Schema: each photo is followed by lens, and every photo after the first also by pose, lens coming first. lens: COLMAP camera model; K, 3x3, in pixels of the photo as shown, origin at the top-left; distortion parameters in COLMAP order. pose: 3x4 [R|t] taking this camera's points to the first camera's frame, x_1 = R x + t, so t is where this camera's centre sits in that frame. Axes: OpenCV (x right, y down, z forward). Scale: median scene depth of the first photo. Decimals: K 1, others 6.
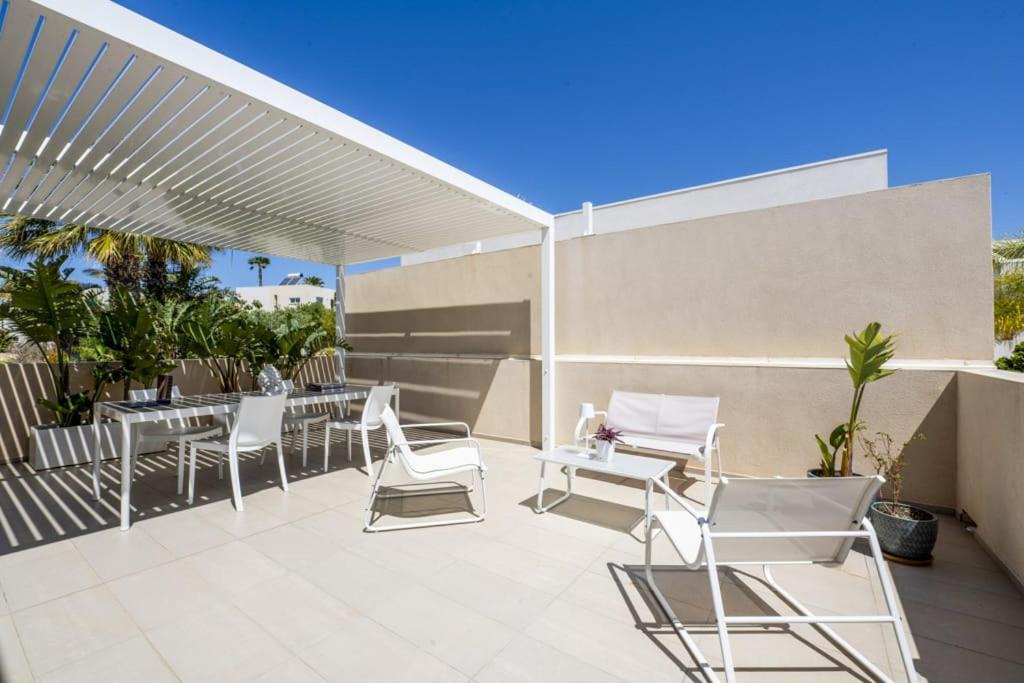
lens RADIAL K [[427.0, 0, 522.6], [0, 427.0, 342.5], [0, 0, 1]] dist [-0.009294, 0.000172]
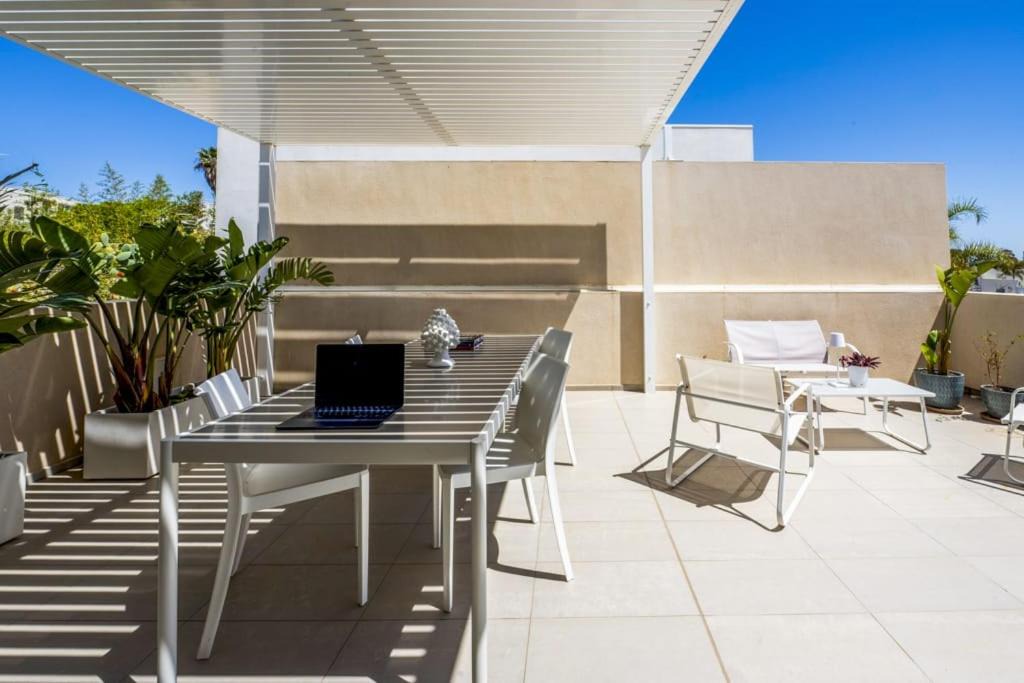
lens RADIAL K [[449.5, 0, 538.0], [0, 449.5, 269.7], [0, 0, 1]] dist [-0.011028, -0.000585]
pose [[0.808375, 0.004154, 0.588653, -0.684088], [-0.001754, 0.999988, -0.004648, -0.000592], [-0.588665, 0.002725, 0.808372, 0.365215]]
